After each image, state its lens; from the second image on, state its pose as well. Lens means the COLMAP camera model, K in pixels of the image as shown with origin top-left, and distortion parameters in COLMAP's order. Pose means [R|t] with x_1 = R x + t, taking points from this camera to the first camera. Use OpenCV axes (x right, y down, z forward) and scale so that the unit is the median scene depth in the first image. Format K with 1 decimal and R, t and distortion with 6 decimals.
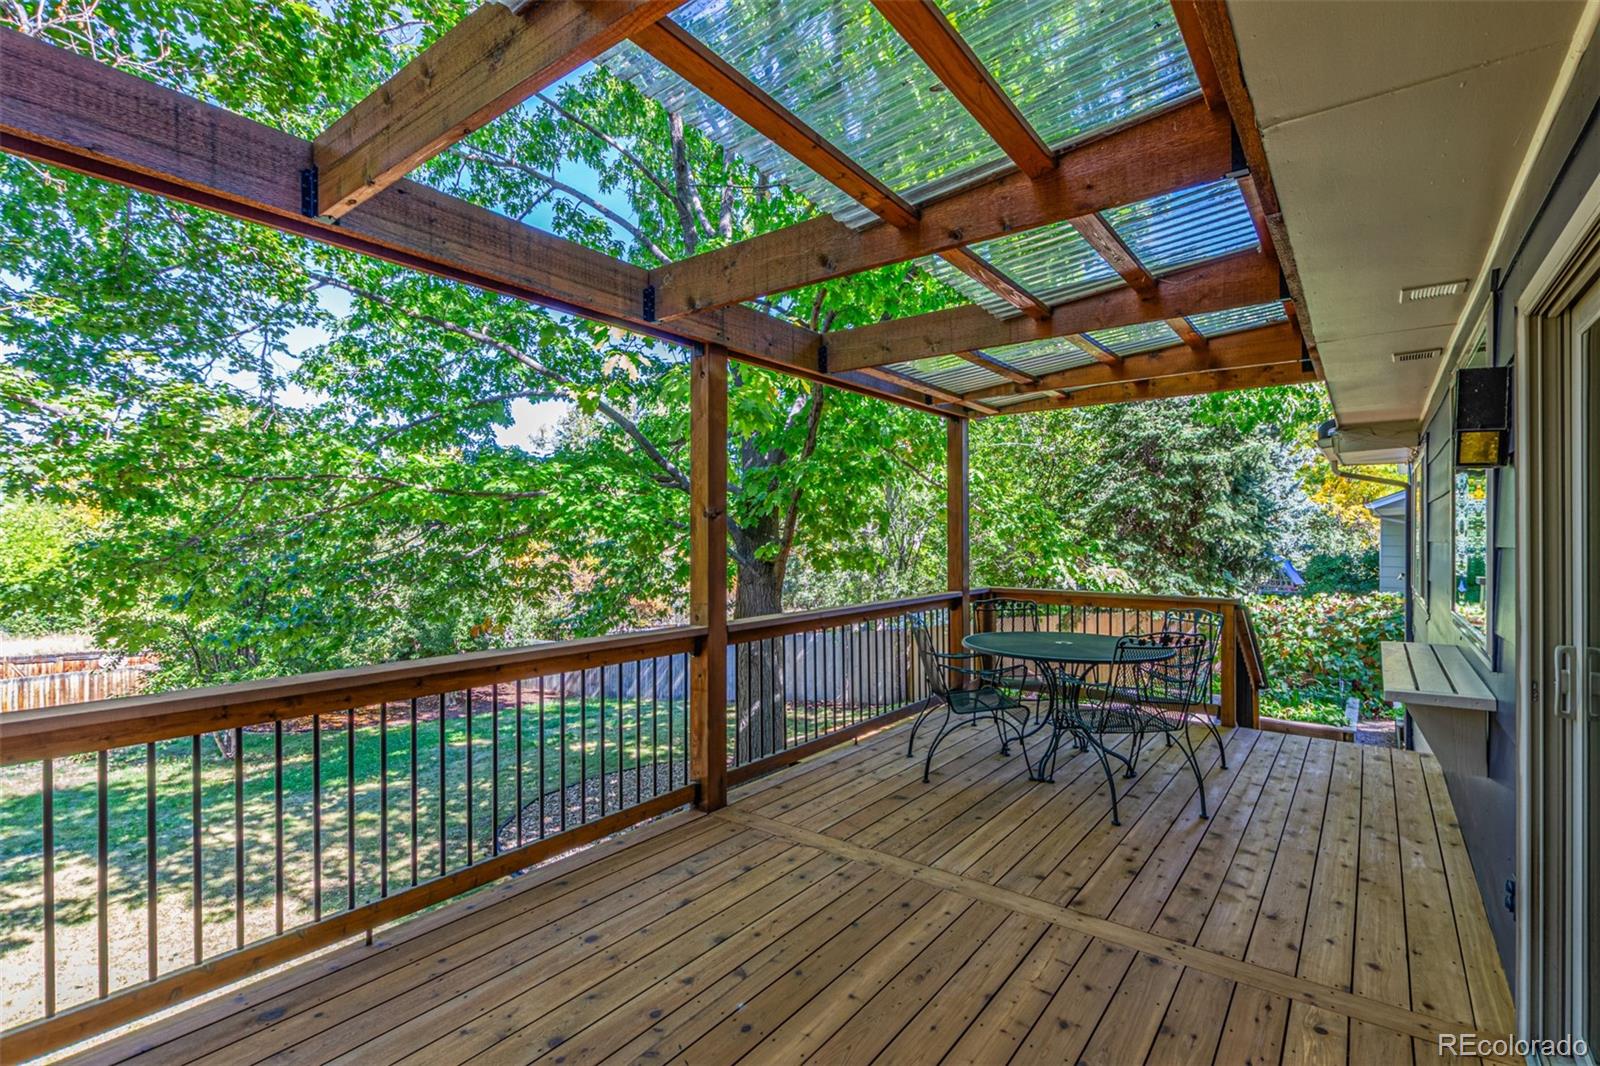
lens RADIAL K [[753.6, 0, 800.8], [0, 753.6, 536.7], [0, 0, 1]] dist [0.008555, 0.000039]
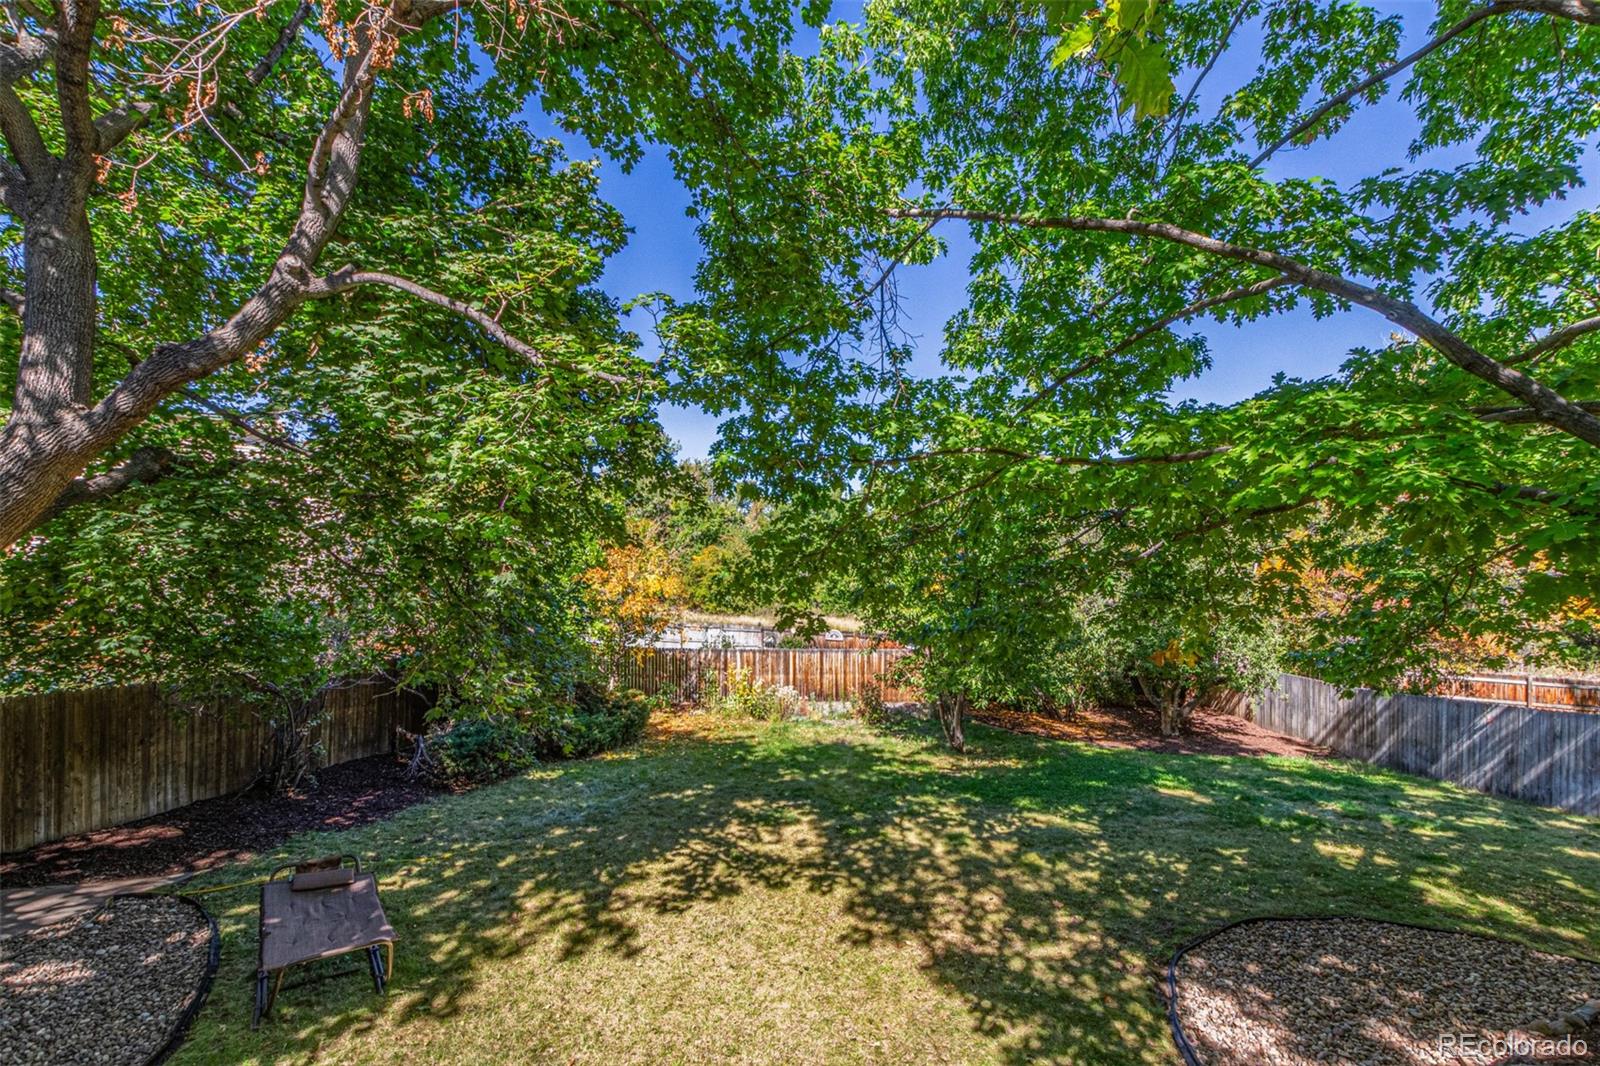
lens RADIAL K [[753.6, 0, 805.6], [0, 753.6, 538.8], [0, 0, 1]] dist [0.008555, 0.000039]
pose [[0.603878, -0.006567, -0.797050, -0.043008], [-0.003894, 0.999930, -0.011188, 0.015483], [0.797067, 0.009860, 0.603810, 0.260629]]
